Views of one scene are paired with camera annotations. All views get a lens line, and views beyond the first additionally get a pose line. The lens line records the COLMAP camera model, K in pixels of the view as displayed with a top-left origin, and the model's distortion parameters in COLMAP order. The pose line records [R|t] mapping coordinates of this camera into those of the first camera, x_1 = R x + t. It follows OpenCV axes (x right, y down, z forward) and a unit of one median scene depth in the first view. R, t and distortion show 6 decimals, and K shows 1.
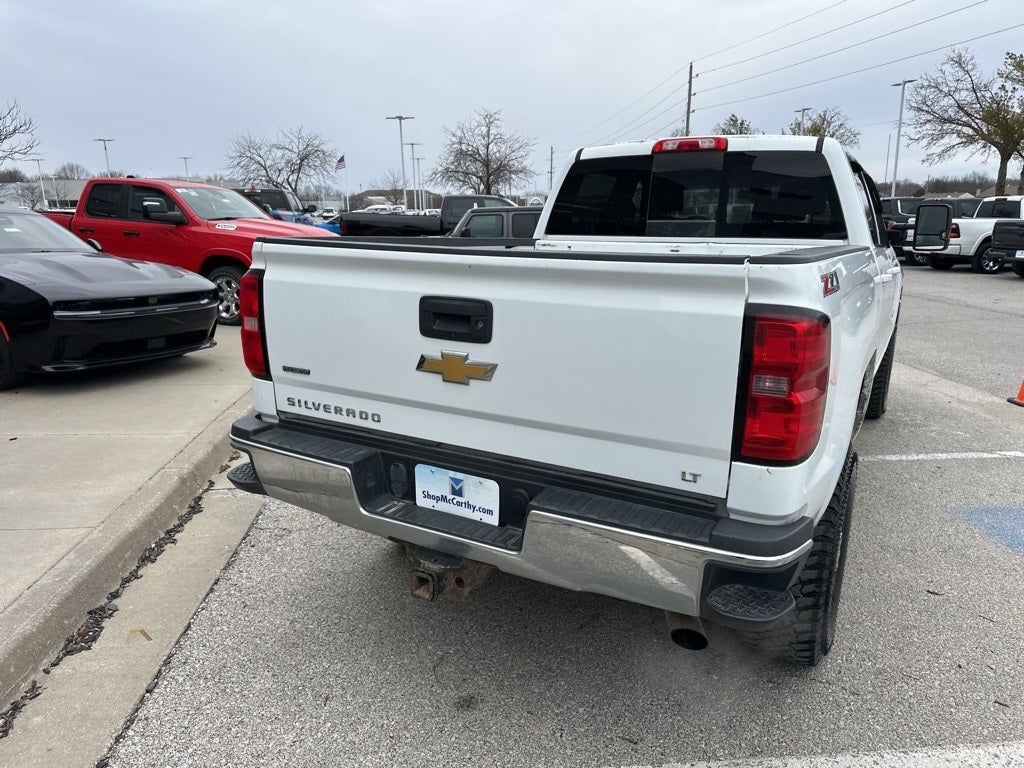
lens RADIAL K [[710.1, 0, 510.0], [0, 710.1, 393.8], [0, 0, 1]] dist [0.055795, -0.064417]
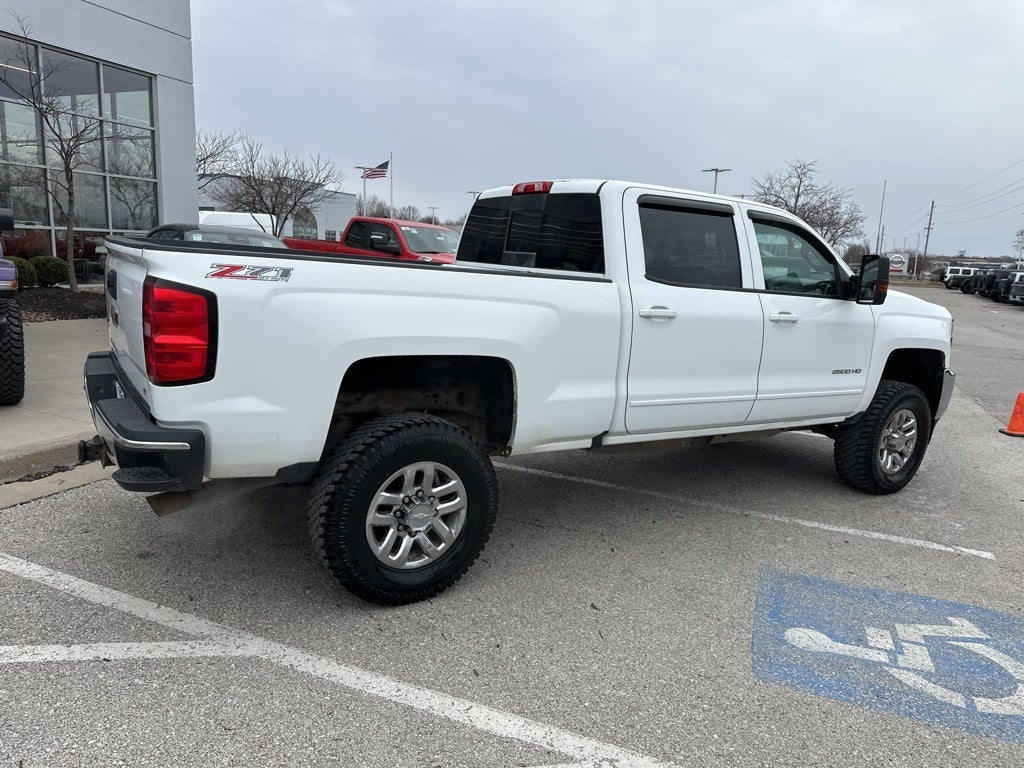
lens RADIAL K [[710.1, 0, 510.0], [0, 710.1, 393.8], [0, 0, 1]] dist [0.055795, -0.064417]
pose [[0.886172, 0.133865, -0.443599, 0.567991], [-0.163158, 0.986193, -0.028334, 0.012962], [0.433681, 0.097486, 0.895777, -0.007929]]
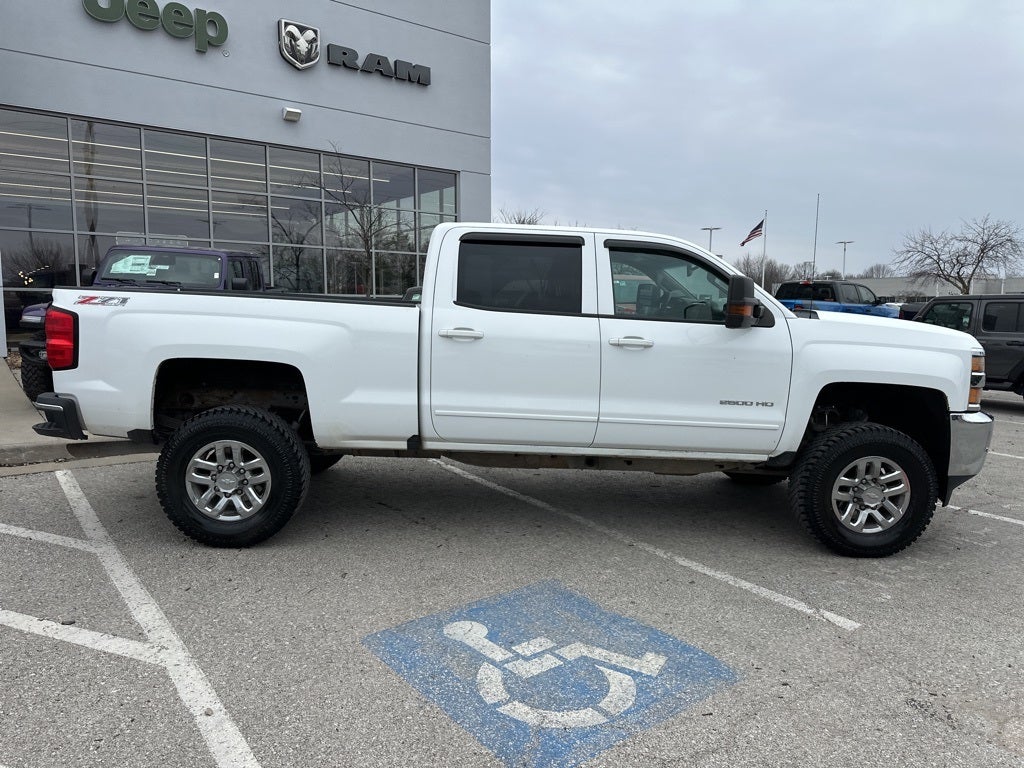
lens RADIAL K [[710.5, 0, 508.2], [0, 710.5, 383.0], [0, 0, 1]] dist [0.062133, -0.074838]
pose [[0.533150, 0.107537, -0.839158, 1.098498], [-0.228351, 0.973366, -0.020345, -0.054344], [0.814621, 0.202470, 0.543506, 0.312055]]
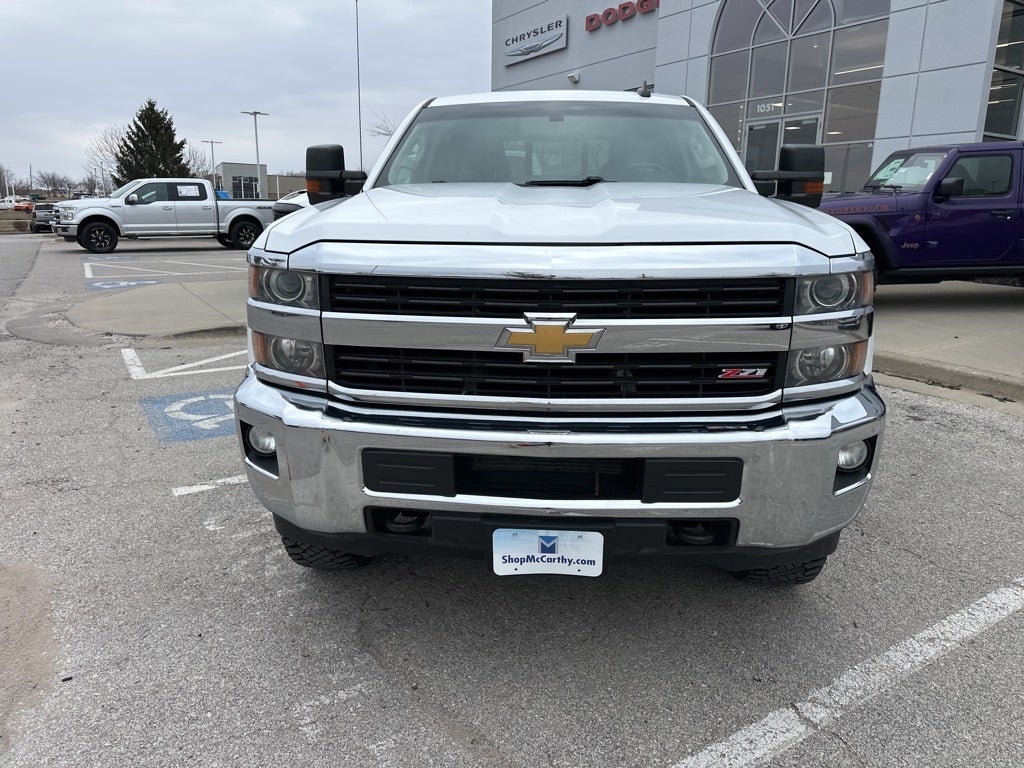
lens RADIAL K [[715.2, 0, 514.4], [0, 715.2, 379.0], [0, 0, 1]] dist [0.067839, -0.087412]
pose [[-0.897151, 0.094947, -0.431400, 0.716939], [-0.118584, 0.889007, 0.442272, -0.381043], [0.425510, 0.447942, -0.786314, 1.677703]]
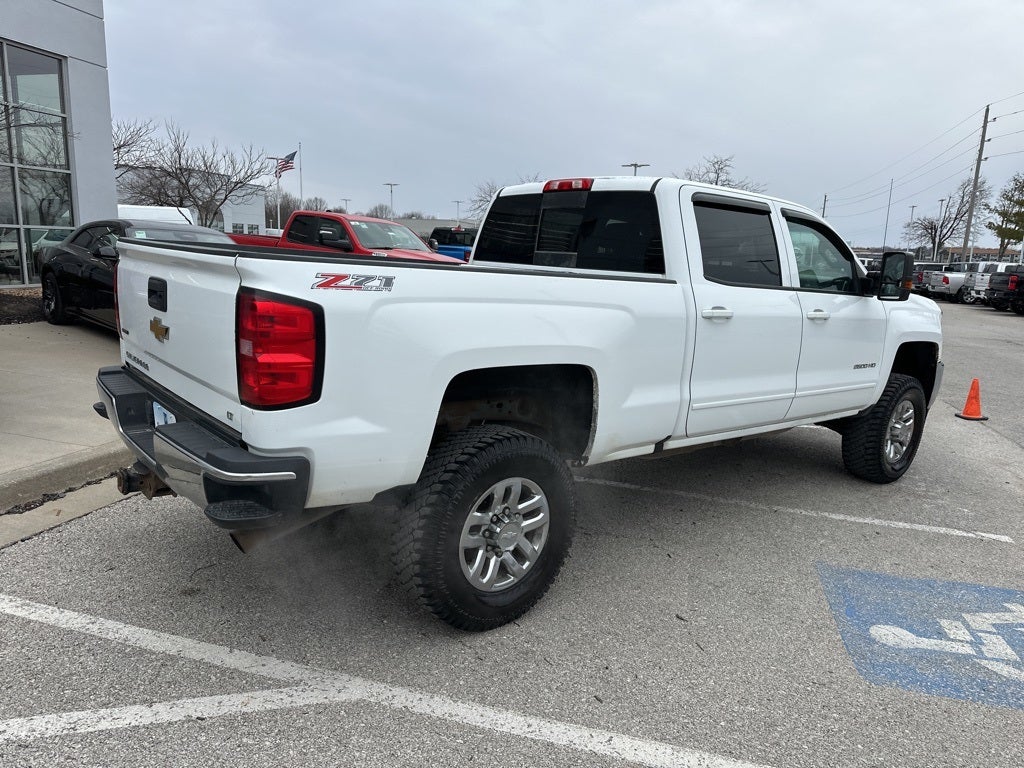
lens RADIAL K [[710.1, 0, 510.0], [0, 710.1, 393.8], [0, 0, 1]] dist [0.055795, -0.064417]
pose [[0.935645, 0.110906, -0.335064, 0.421823], [-0.130413, 0.990798, -0.036216, 0.019282], [0.327964, 0.077582, 0.941499, -0.036584]]
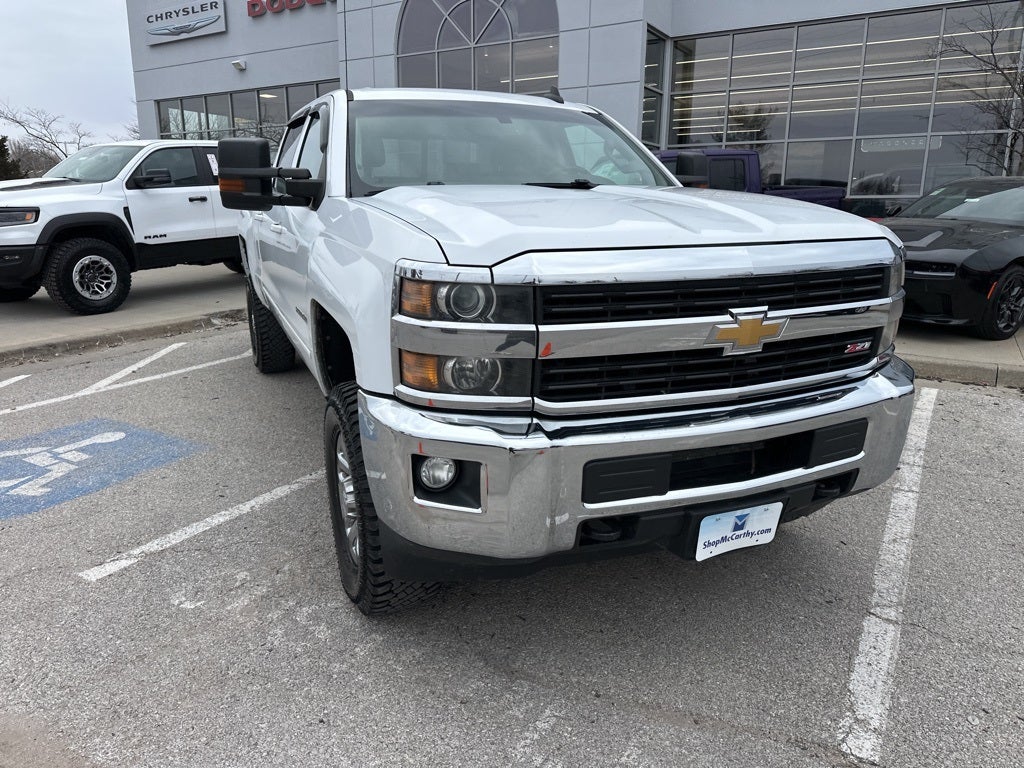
lens RADIAL K [[712.0, 0, 512.0], [0, 712.0, 384.0], [0, 0, 1]] dist [0.047358, -0.059318]
pose [[-0.596916, 0.193606, -0.778594, 0.931871], [-0.202417, 0.902712, 0.379655, -0.336320], [0.776350, 0.384223, -0.499654, 1.493759]]
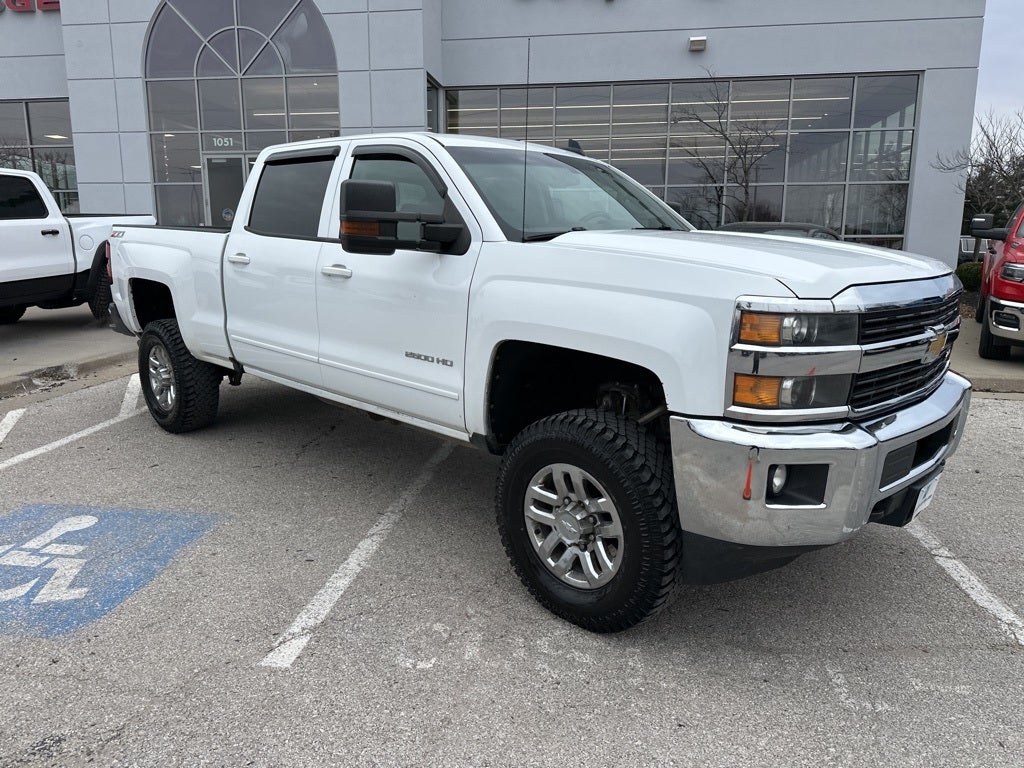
lens RADIAL K [[711.9, 0, 509.3], [0, 711.9, 389.0], [0, 0, 1]] dist [0.042255, -0.045182]
pose [[-0.240593, 0.194716, -0.950895, 1.120578], [-0.244681, 0.935866, 0.253547, -0.263700], [0.939280, 0.293668, -0.177520, 1.195161]]
